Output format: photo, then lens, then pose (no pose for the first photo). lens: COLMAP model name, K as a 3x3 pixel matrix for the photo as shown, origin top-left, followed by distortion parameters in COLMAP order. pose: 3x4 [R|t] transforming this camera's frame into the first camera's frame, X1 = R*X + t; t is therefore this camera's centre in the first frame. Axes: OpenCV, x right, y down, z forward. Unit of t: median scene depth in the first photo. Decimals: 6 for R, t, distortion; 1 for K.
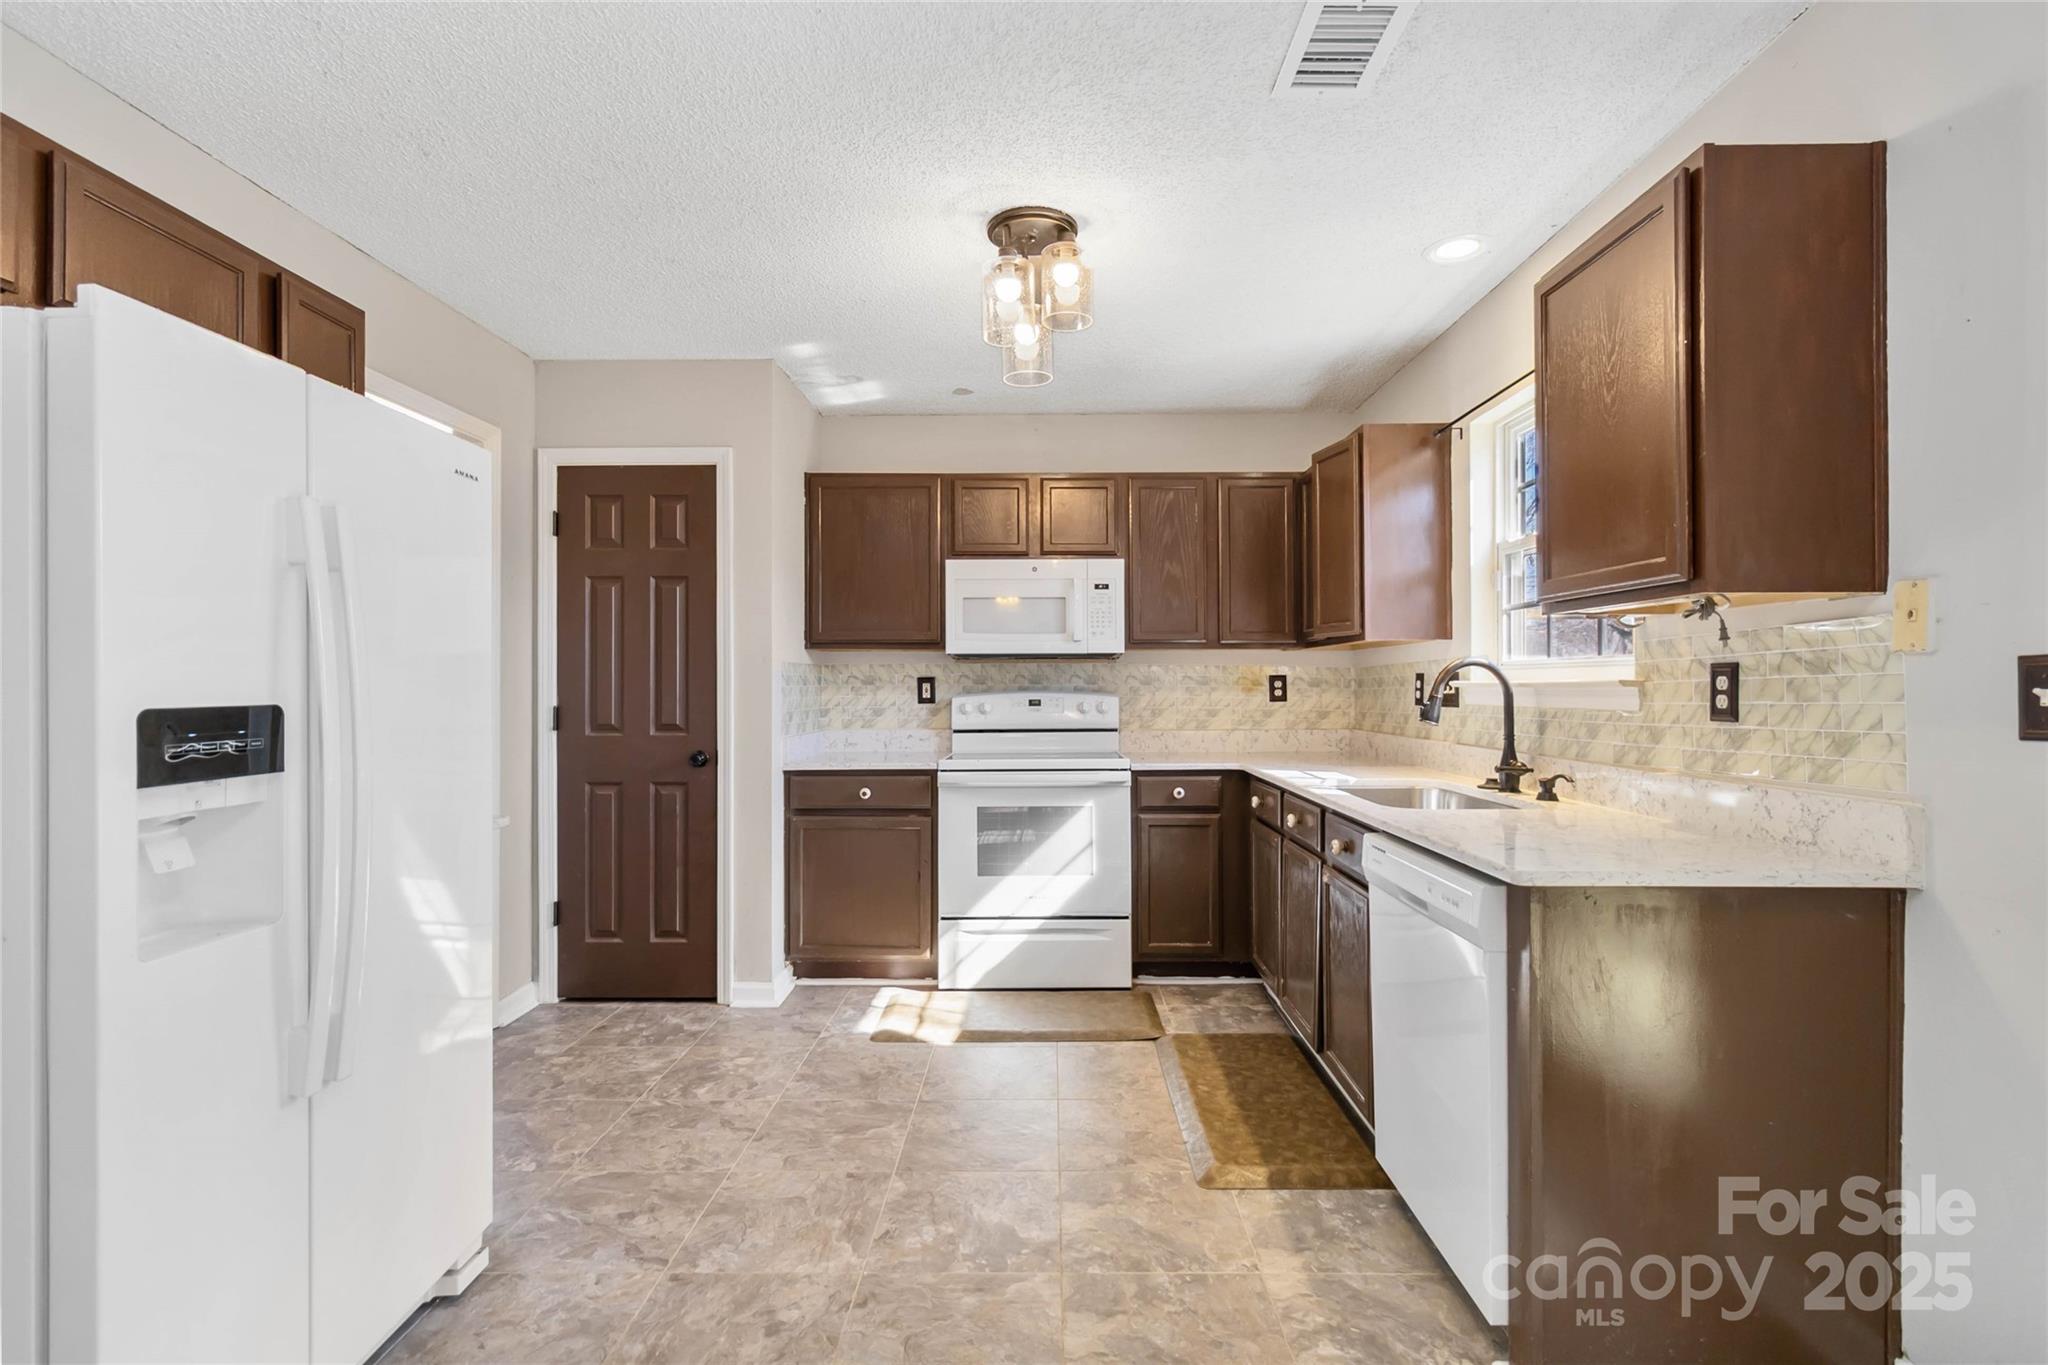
lens RADIAL K [[950.2, 0, 1043.7], [0, 950.2, 679.5], [0, 0, 1]] dist [0.003573, -0.000051]
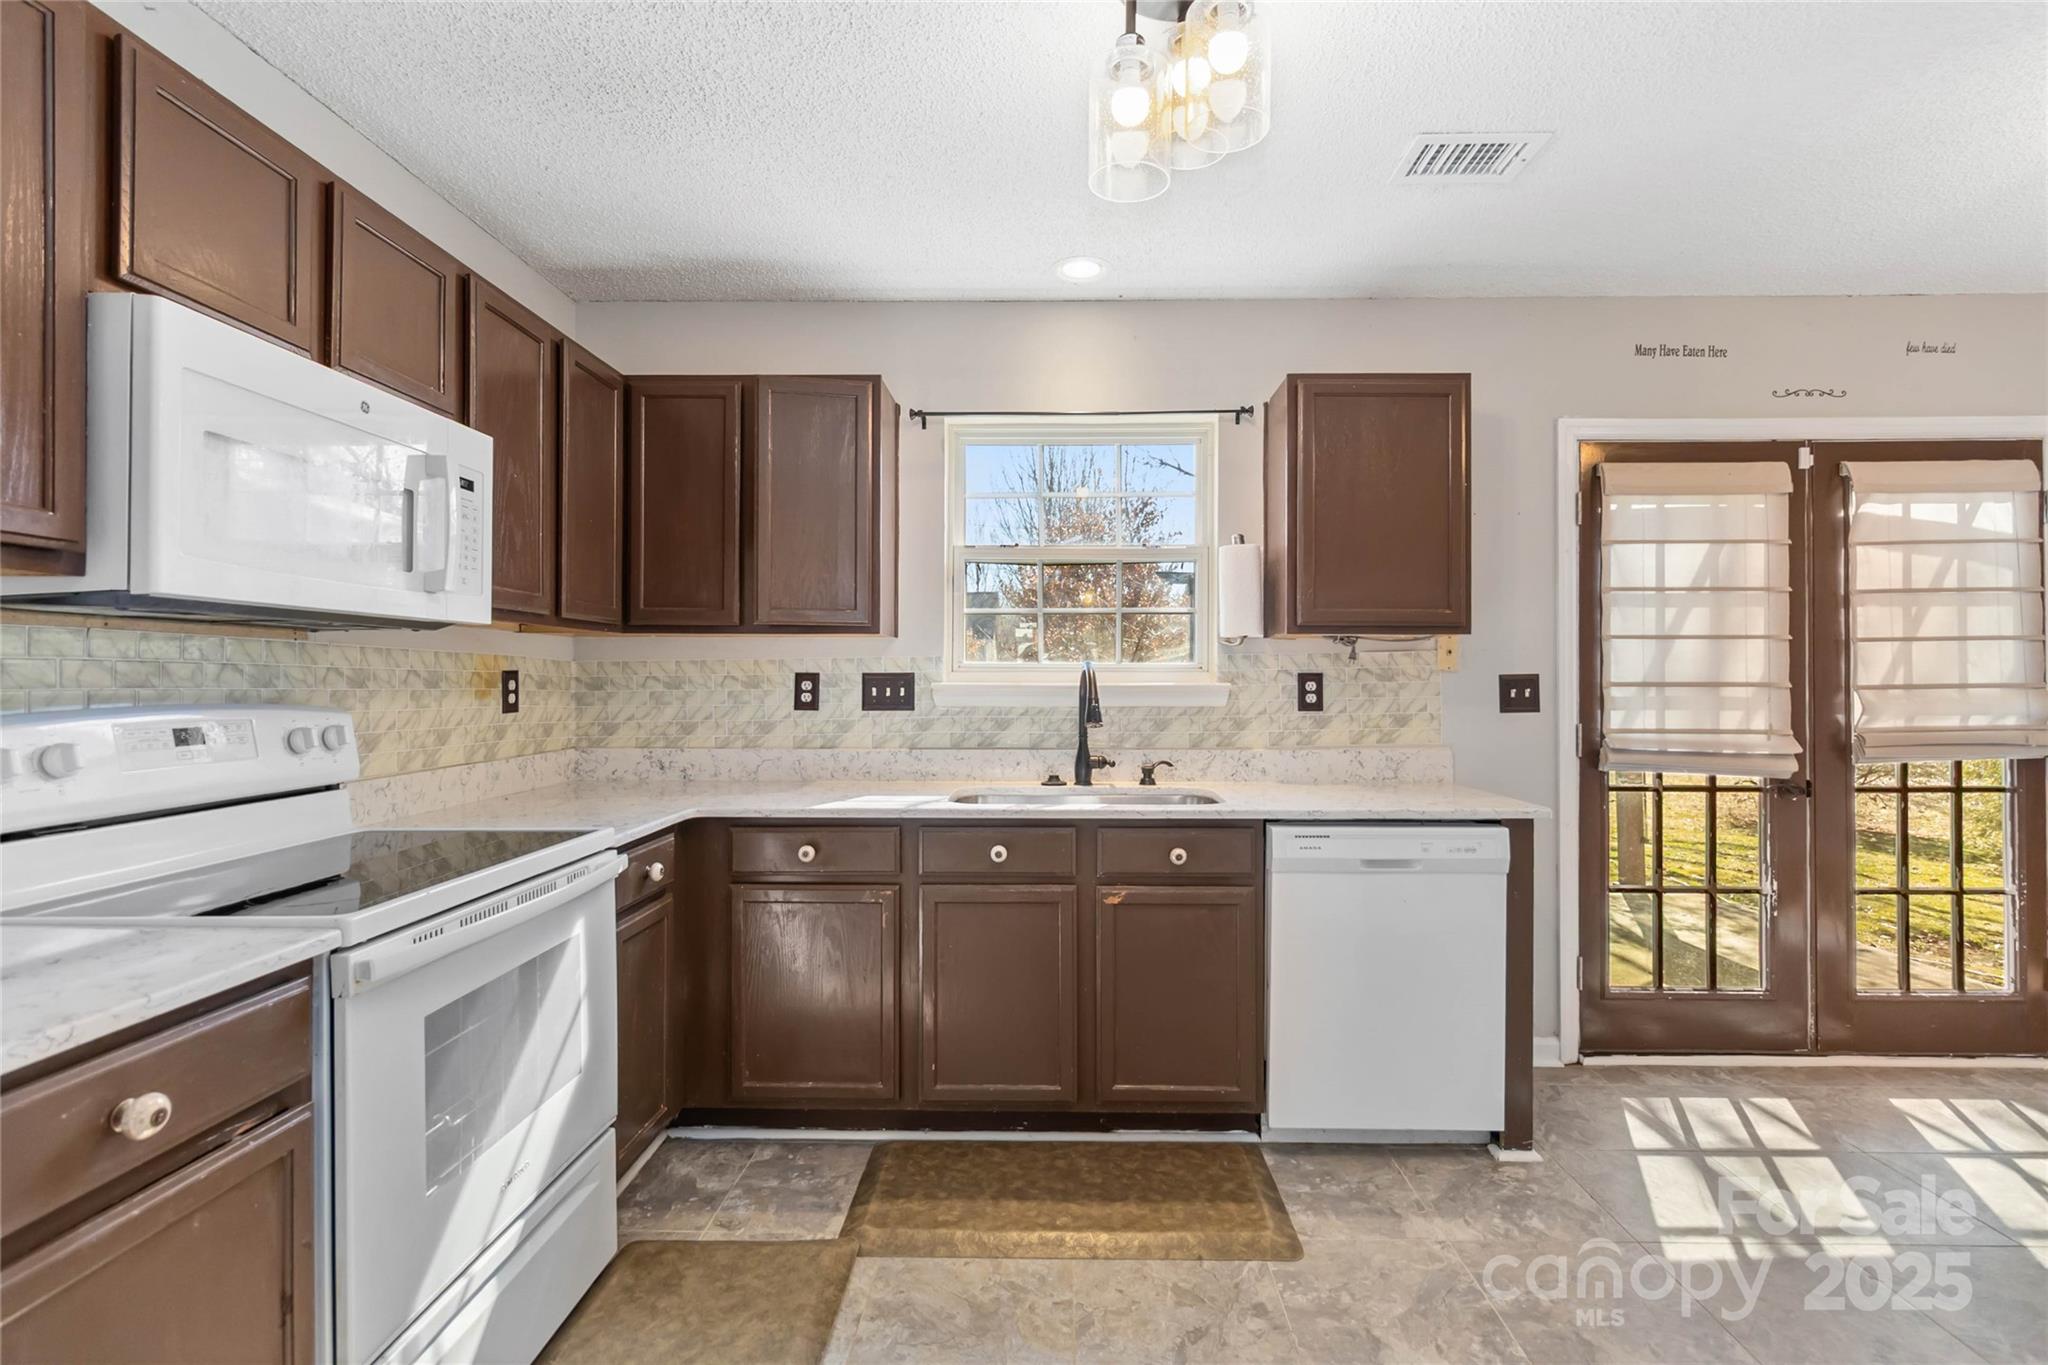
lens RADIAL K [[950.2, 0, 1035.7], [0, 950.2, 675.5], [0, 0, 1]] dist [0.003573, -0.000051]
pose [[0.022221, 0.007410, 0.999726, -0.436229], [-0.007289, 0.999947, -0.007249, 0.000475], [-0.999727, -0.007126, 0.022274, 0.741045]]
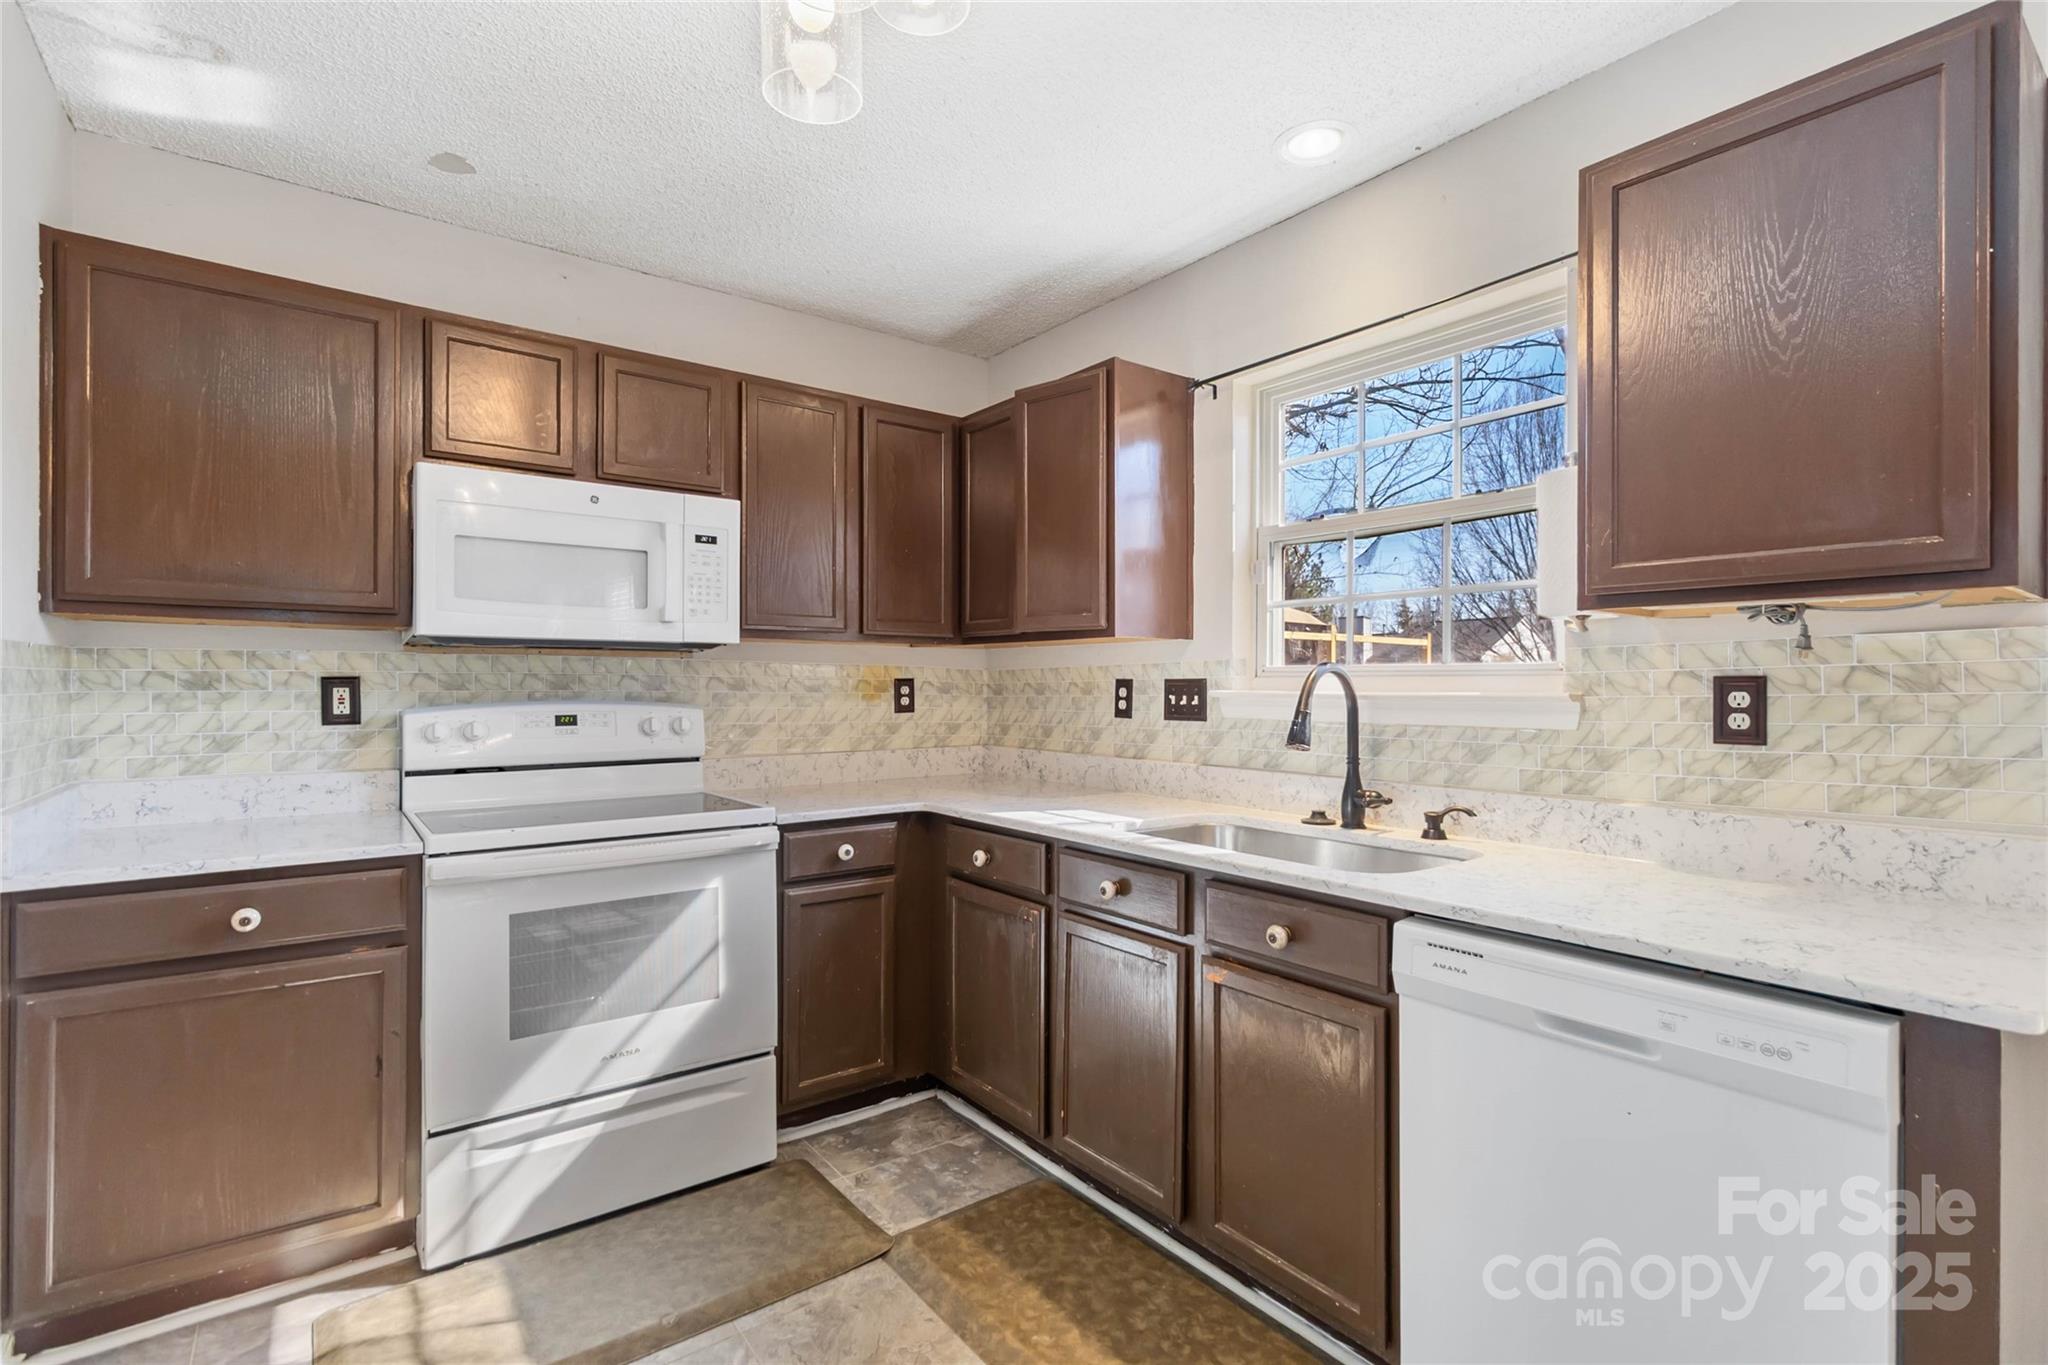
lens RADIAL K [[950.2, 0, 1035.8], [0, 950.2, 683.4], [0, 0, 1]] dist [0.003573, -0.000051]
pose [[0.793060, 0.006428, 0.609110, -0.162568], [-0.009145, 0.999957, 0.001354, -0.003282], [-0.609075, -0.006644, 0.793085, 0.372723]]
